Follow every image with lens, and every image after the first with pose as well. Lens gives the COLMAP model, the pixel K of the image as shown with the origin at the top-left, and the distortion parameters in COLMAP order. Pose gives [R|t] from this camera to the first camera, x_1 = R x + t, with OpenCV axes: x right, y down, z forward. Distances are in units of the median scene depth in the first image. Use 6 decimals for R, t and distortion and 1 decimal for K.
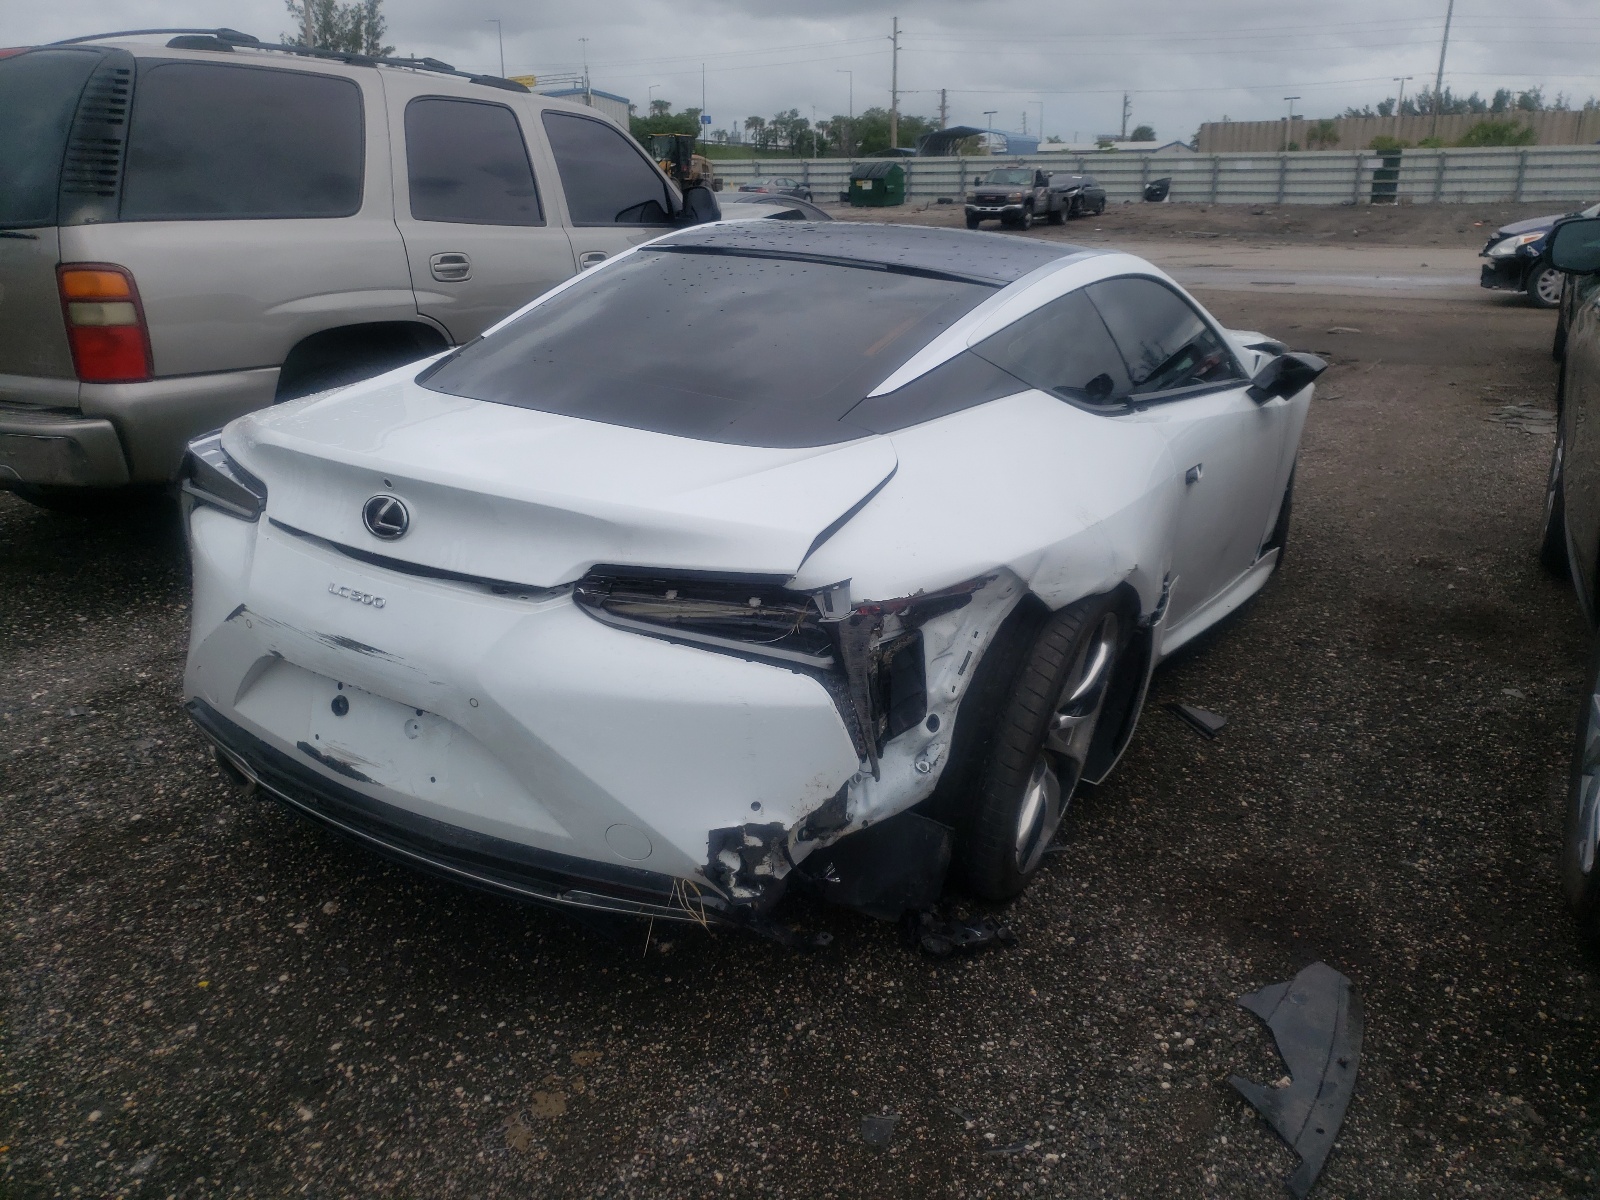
lens RADIAL K [[1188.1, 0, 800.0], [0, 1188.1, 600.0], [0, 0, 1]] dist [0.003955, 0.012162]
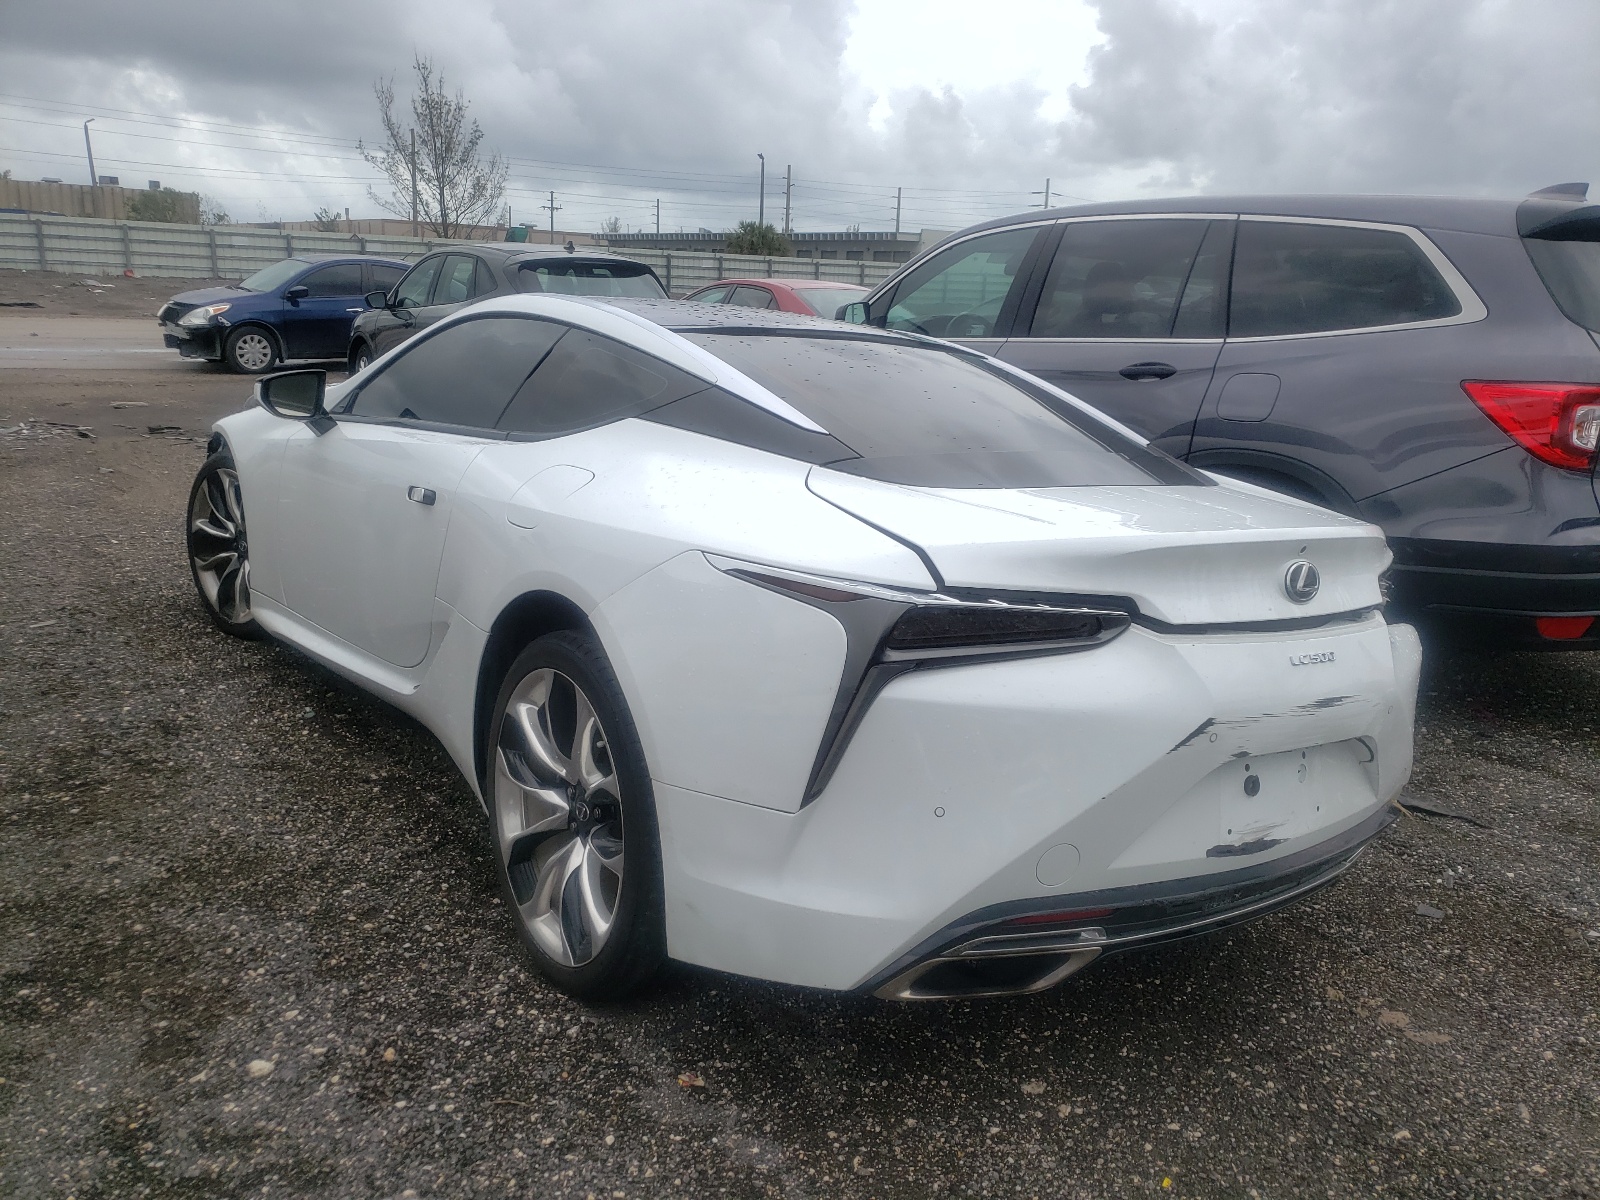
lens RADIAL K [[1187.6, 0, 800.0], [0, 1187.6, 600.0], [0, 0, 1]] dist [0.035087, -0.001959]
pose [[0.460304, -0.210666, 0.862404, -0.581459], [0.257447, 0.961368, 0.097430, -0.110216], [-0.849613, 0.177176, 0.496757, 0.319744]]
